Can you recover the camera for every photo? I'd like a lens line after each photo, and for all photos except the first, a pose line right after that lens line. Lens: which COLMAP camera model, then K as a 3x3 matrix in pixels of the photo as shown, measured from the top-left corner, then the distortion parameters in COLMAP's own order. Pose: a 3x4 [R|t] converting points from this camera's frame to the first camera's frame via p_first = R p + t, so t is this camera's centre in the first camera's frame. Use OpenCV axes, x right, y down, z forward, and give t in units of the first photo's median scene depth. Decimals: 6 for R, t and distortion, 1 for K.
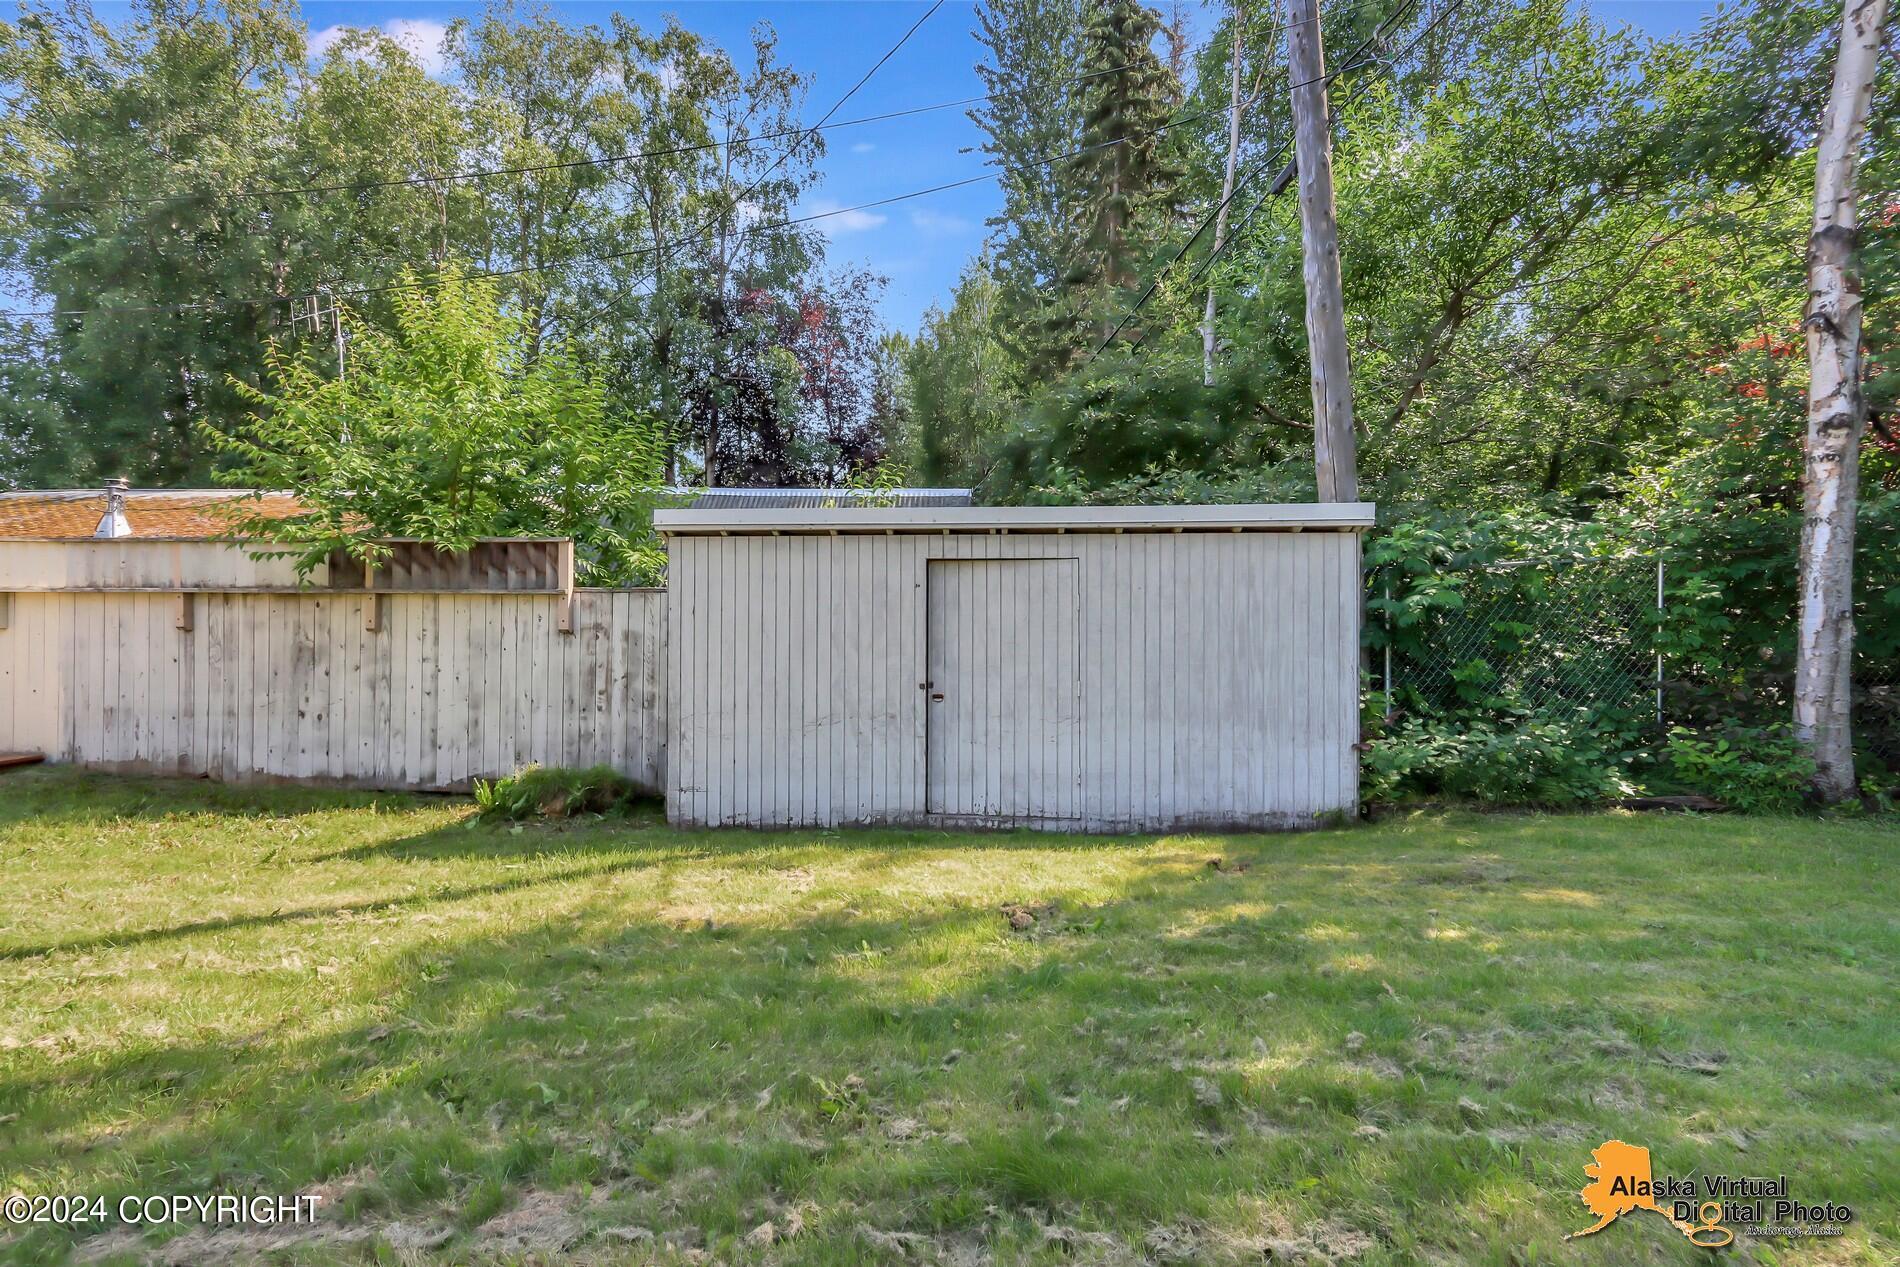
lens RADIAL K [[889.0, 0, 952.7], [0, 889.0, 629.1], [0, 0, 1]] dist [0.015162, 0.000835]
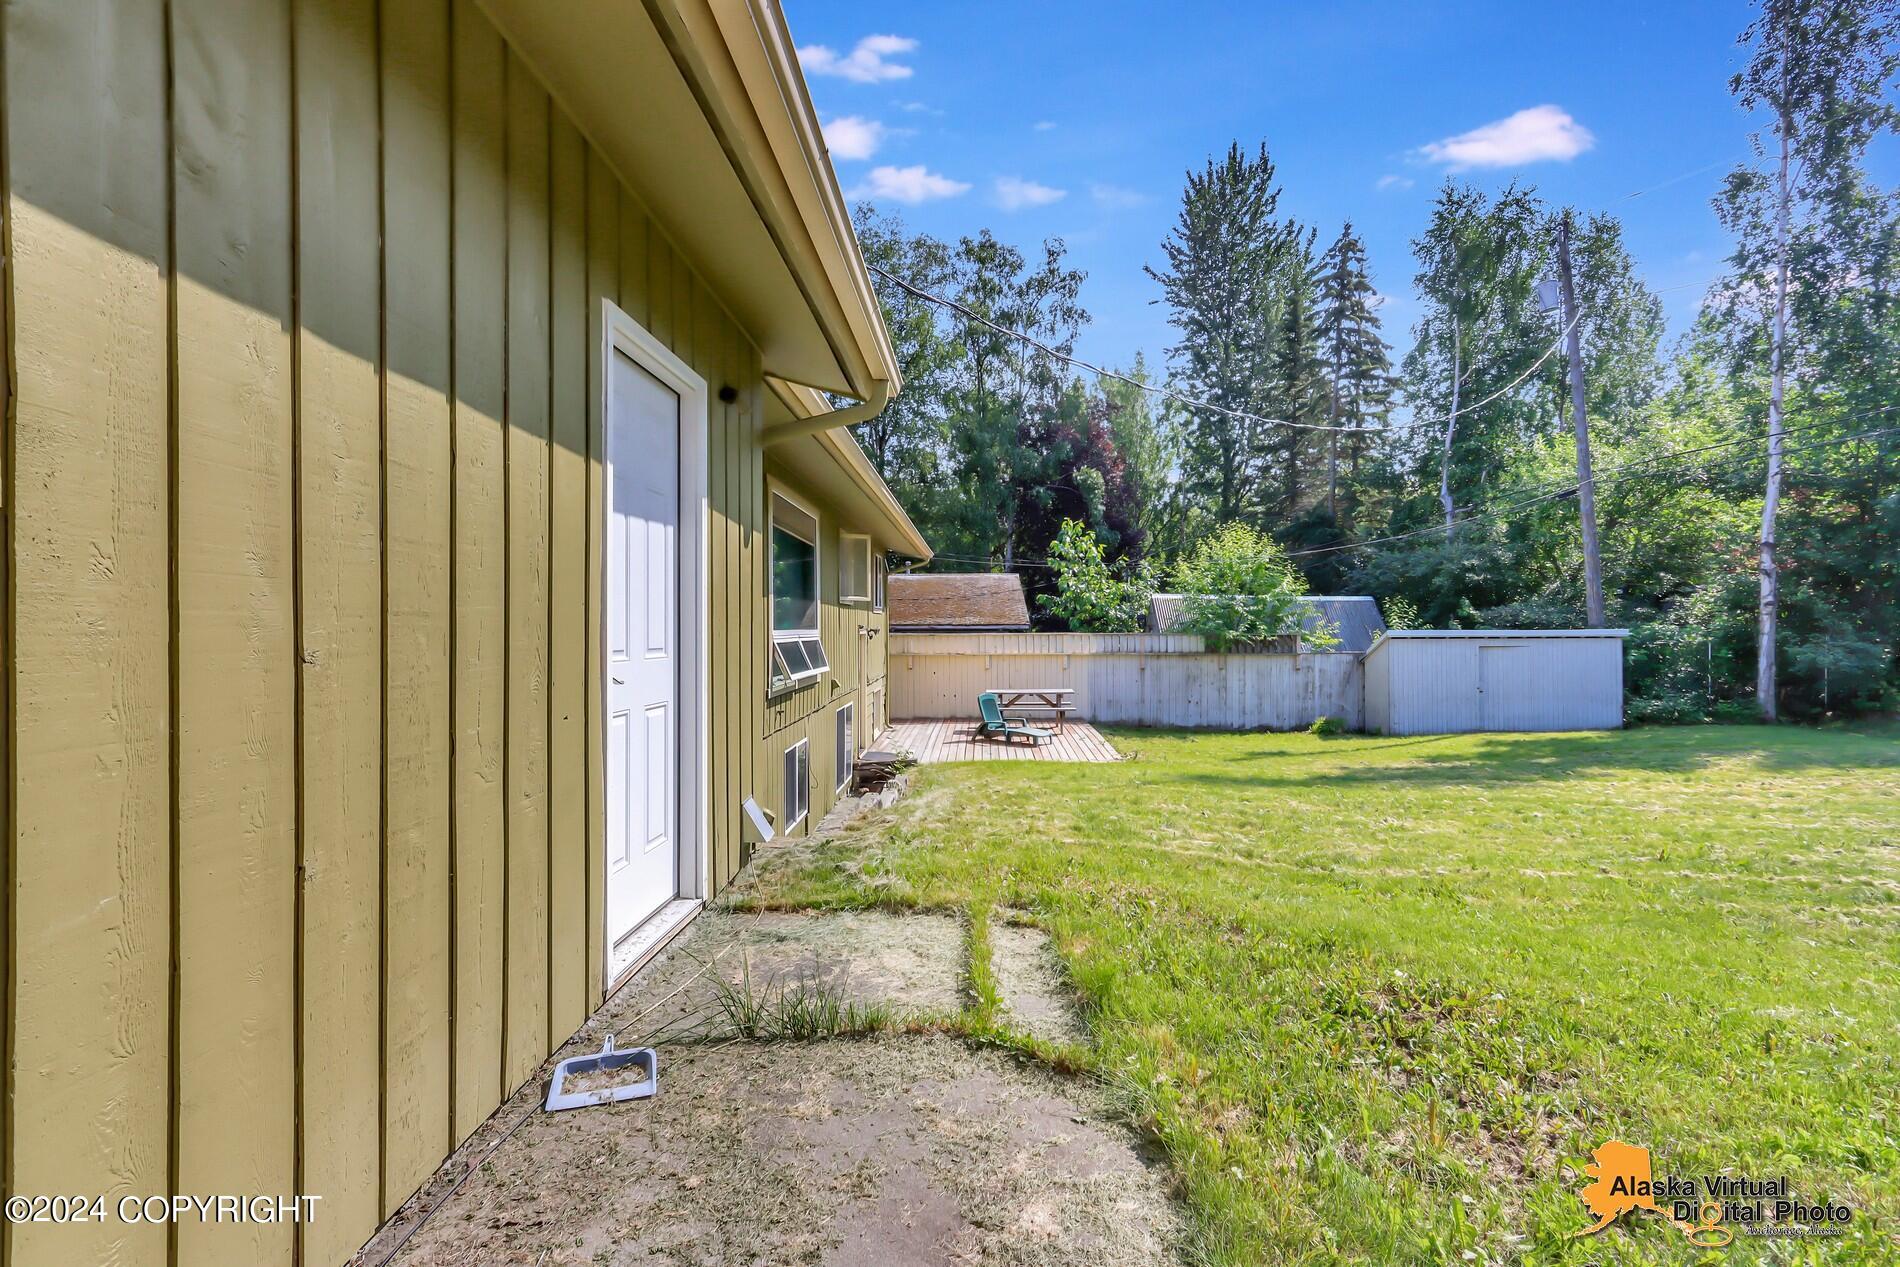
lens RADIAL K [[889.0, 0, 952.7], [0, 889.0, 629.1], [0, 0, 1]] dist [0.015162, 0.000835]
pose [[0.999013, -0.006697, 0.043919, -1.850186], [0.006919, 0.999964, -0.004909, -0.129073], [-0.043885, 0.005208, 0.999023, -1.857423]]
